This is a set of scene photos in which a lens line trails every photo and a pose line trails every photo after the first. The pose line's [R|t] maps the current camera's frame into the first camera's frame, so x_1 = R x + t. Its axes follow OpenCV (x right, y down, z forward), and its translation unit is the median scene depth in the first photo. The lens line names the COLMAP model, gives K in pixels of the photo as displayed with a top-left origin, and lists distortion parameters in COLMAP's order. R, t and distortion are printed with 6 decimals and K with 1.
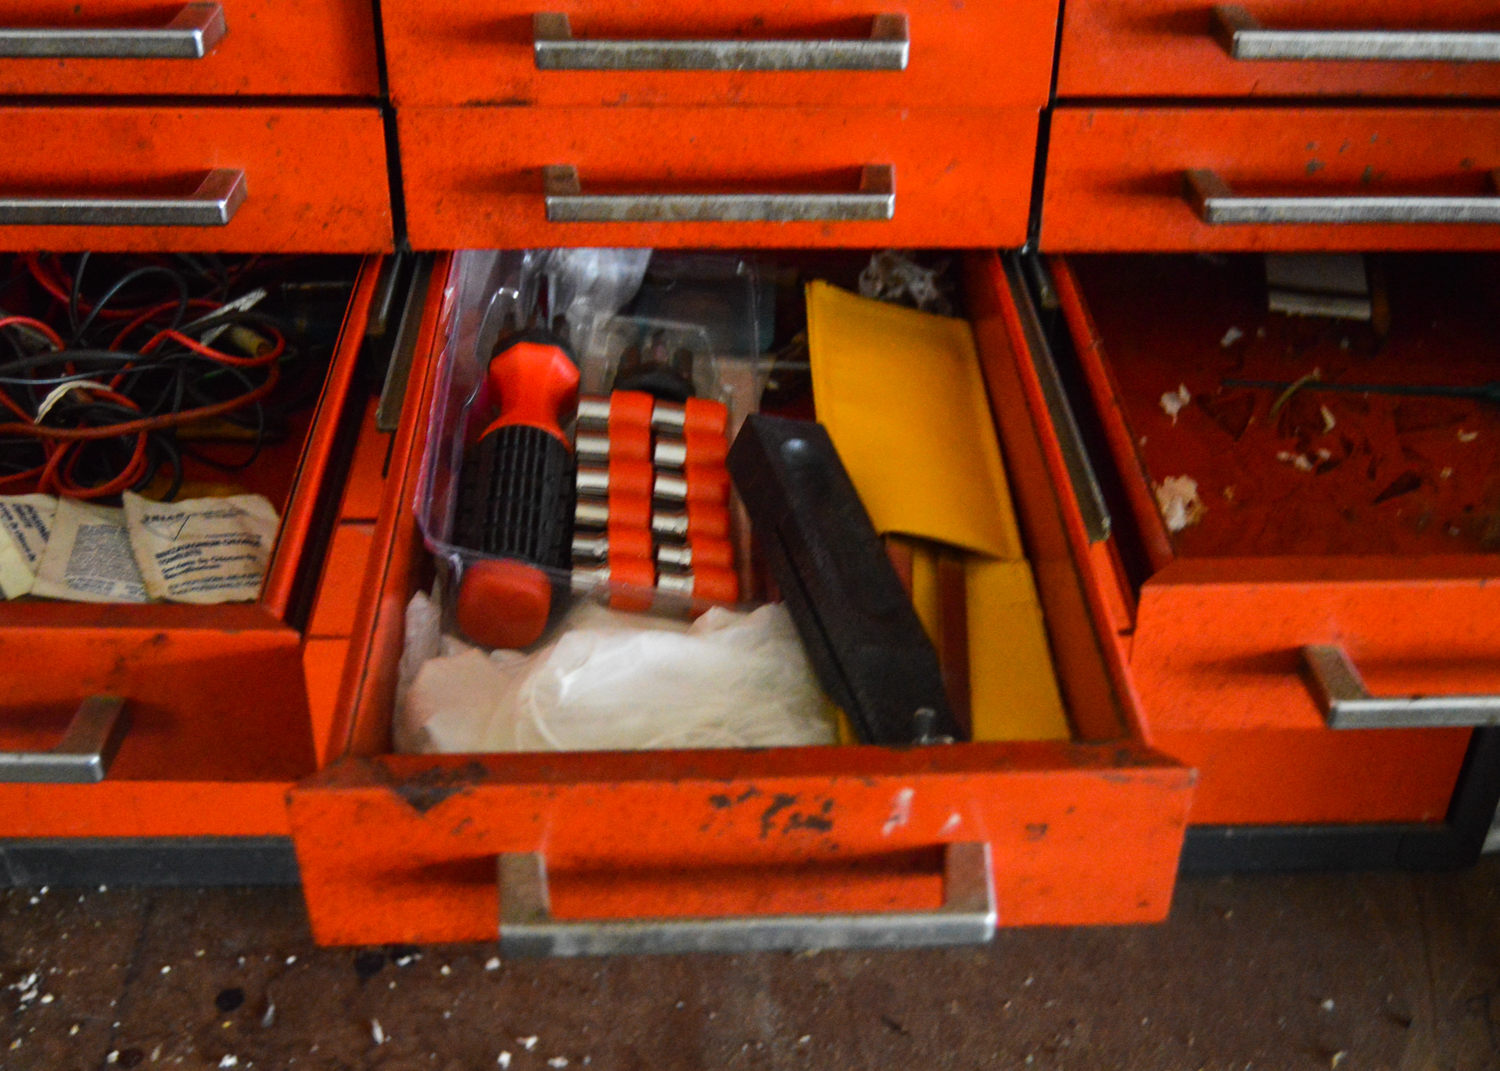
lens RADIAL K [[1786.6, 0, 769.7], [0, 1786.6, 517.3], [0, 0, 1]] dist [-0.064641, 0.000000]
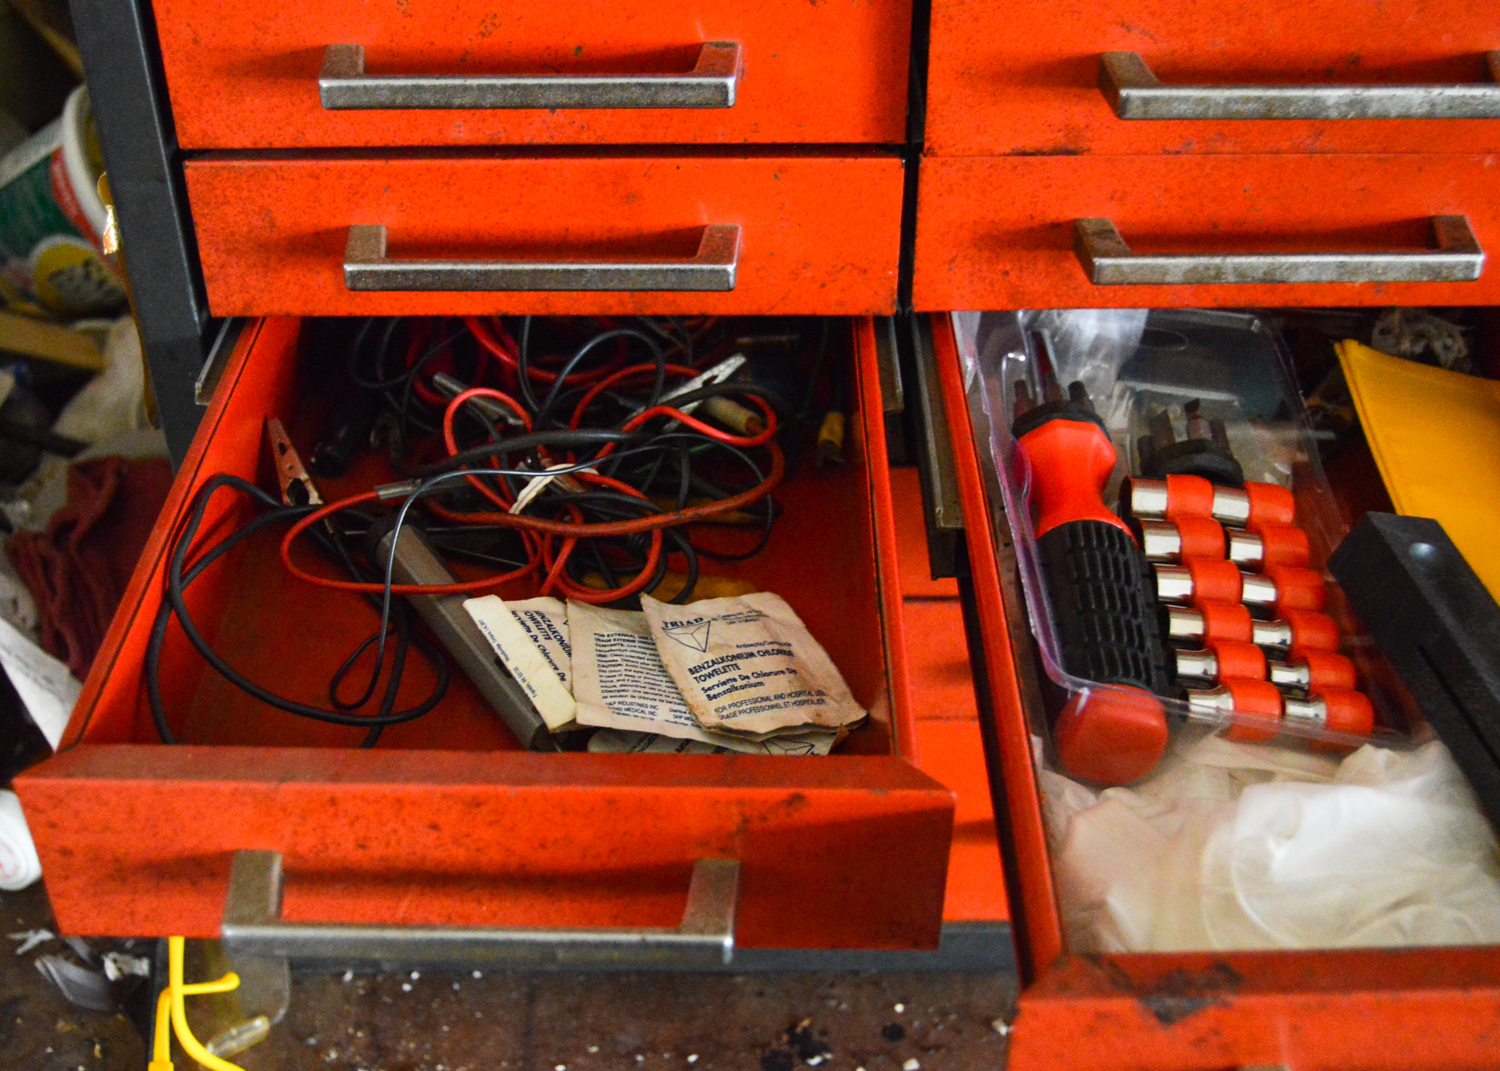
lens RADIAL K [[1786.6, 0, 716.6], [0, 1786.6, 520.7], [0, 0, 1]] dist [-0.064641, 0.000000]
pose [[0.997699, 0.000765, -0.067800, -0.252900], [0.000715, 0.999762, 0.021797, -0.068160], [0.067800, -0.021796, 0.997461, 0.099928]]
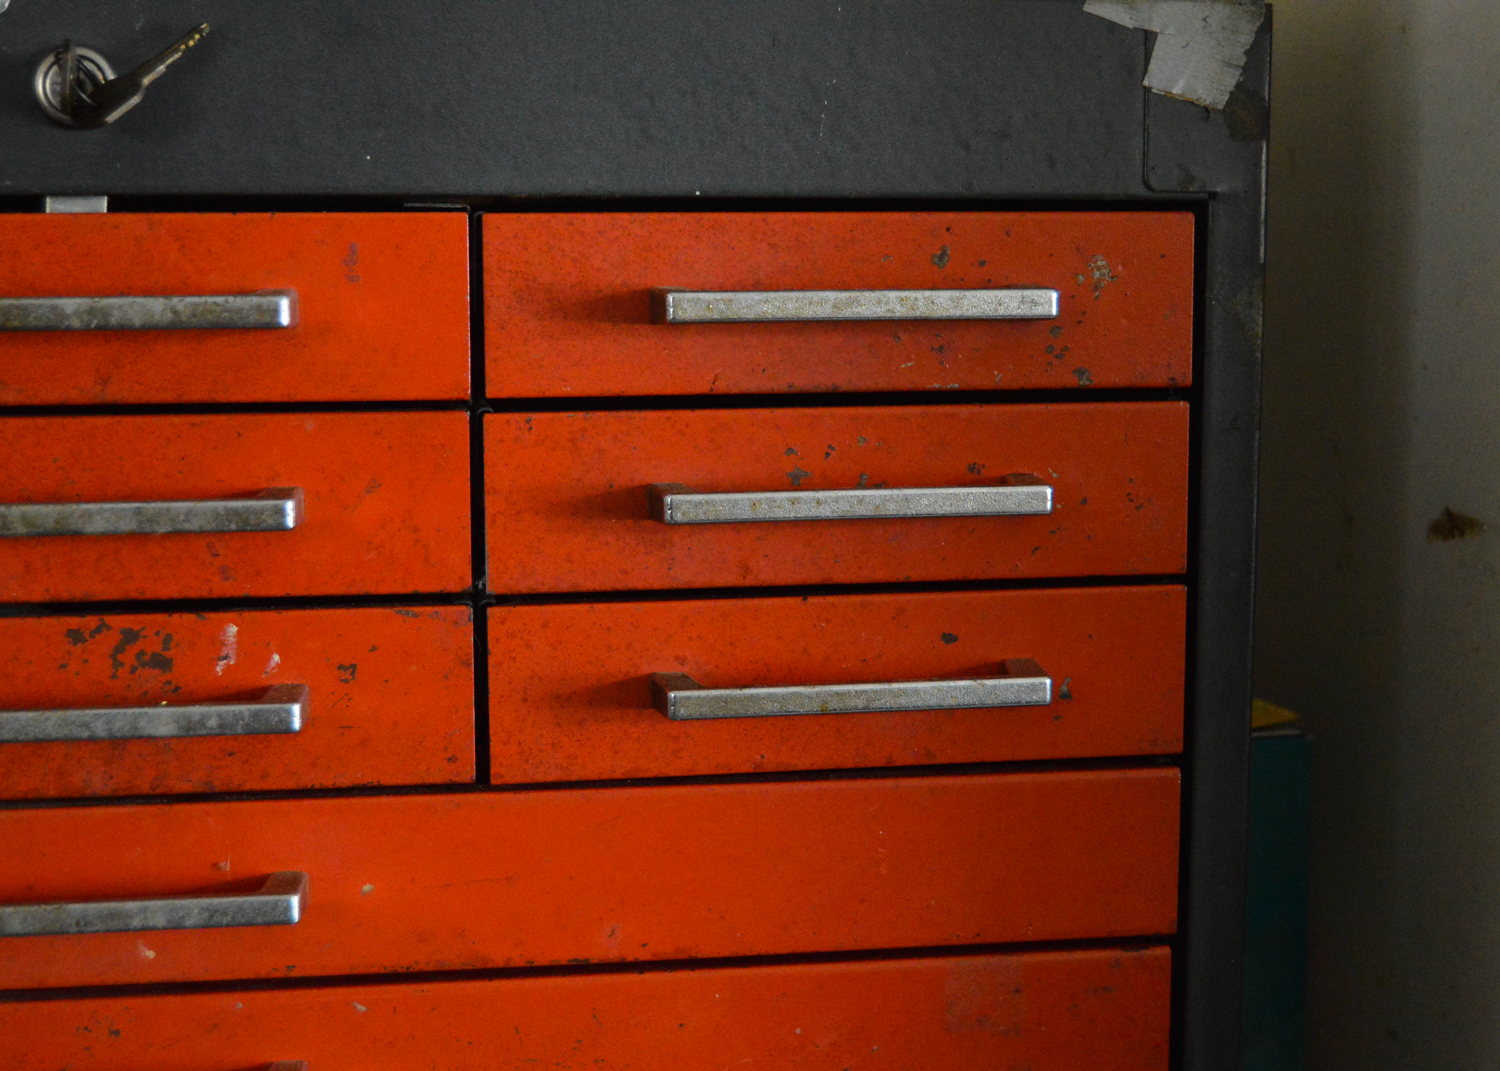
lens RADIAL K [[2362.3, 0, 752.3], [0, 2362.3, 555.1], [0, 0, 1]] dist [-0.046863, 0.000000]
pose [[0.991393, -0.033346, 0.126605, 0.143934], [0.088884, 0.881441, -0.463854, 0.382958], [-0.096128, 0.471115, 0.876818, 0.013017]]
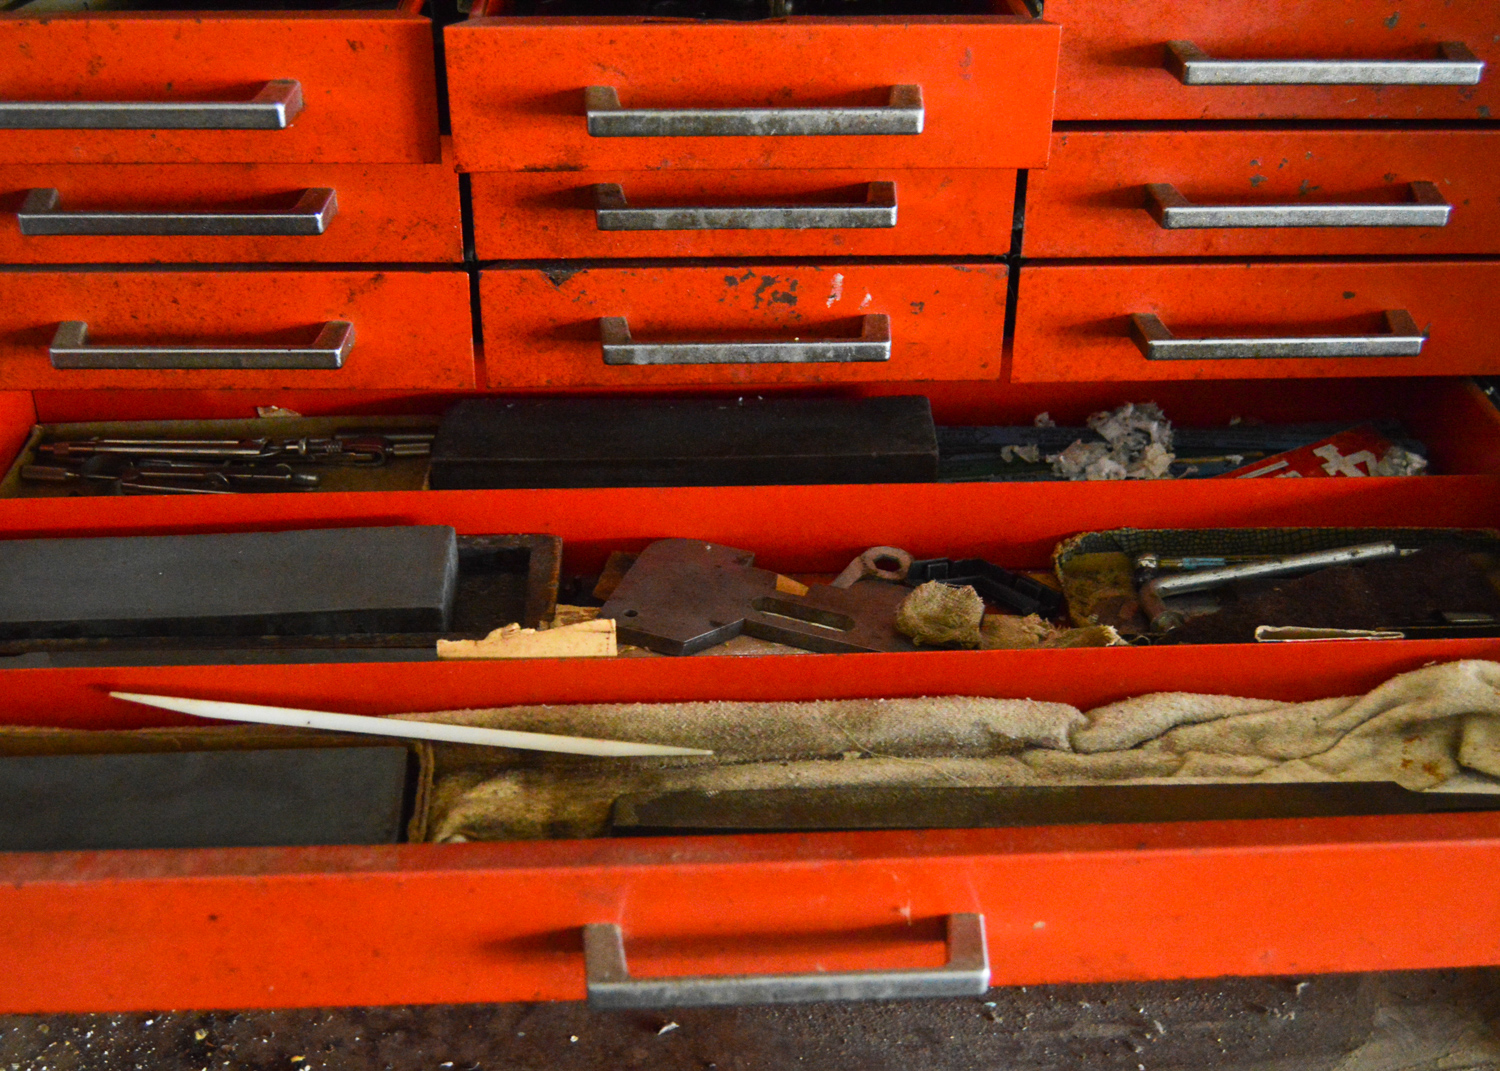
lens RADIAL K [[1786.6, 0, 760.1], [0, 1786.6, 530.6], [0, 0, 1]] dist [-0.064641, 0.000000]
pose [[0.999960, -0.008631, 0.002421, -0.024065], [0.008745, 0.998625, -0.051683, 0.091314], [-0.001971, 0.051702, 0.998661, -0.151956]]
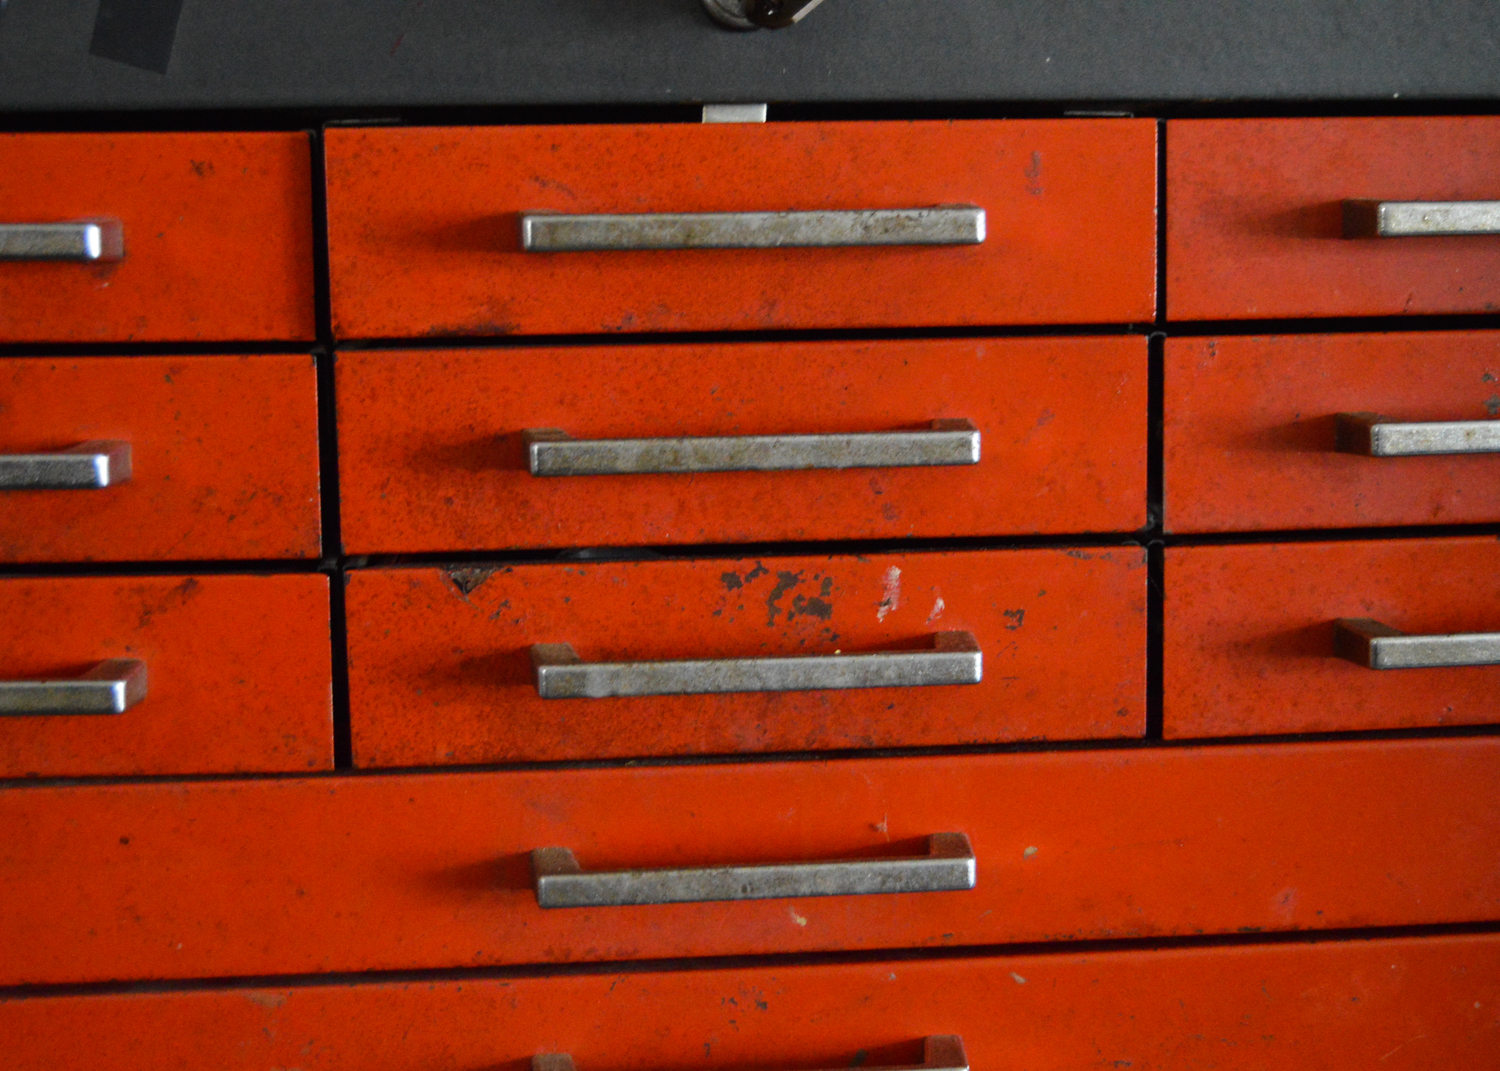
lens RADIAL K [[2362.3, 0, 796.4], [0, 2362.3, 567.7], [0, 0, 1]] dist [-0.046863, 0.000000]
pose [[0.997460, -0.040313, 0.058725, -0.073040], [0.062443, 0.891557, -0.448583, 0.333399], [-0.034273, 0.451110, 0.891810, 0.110481]]
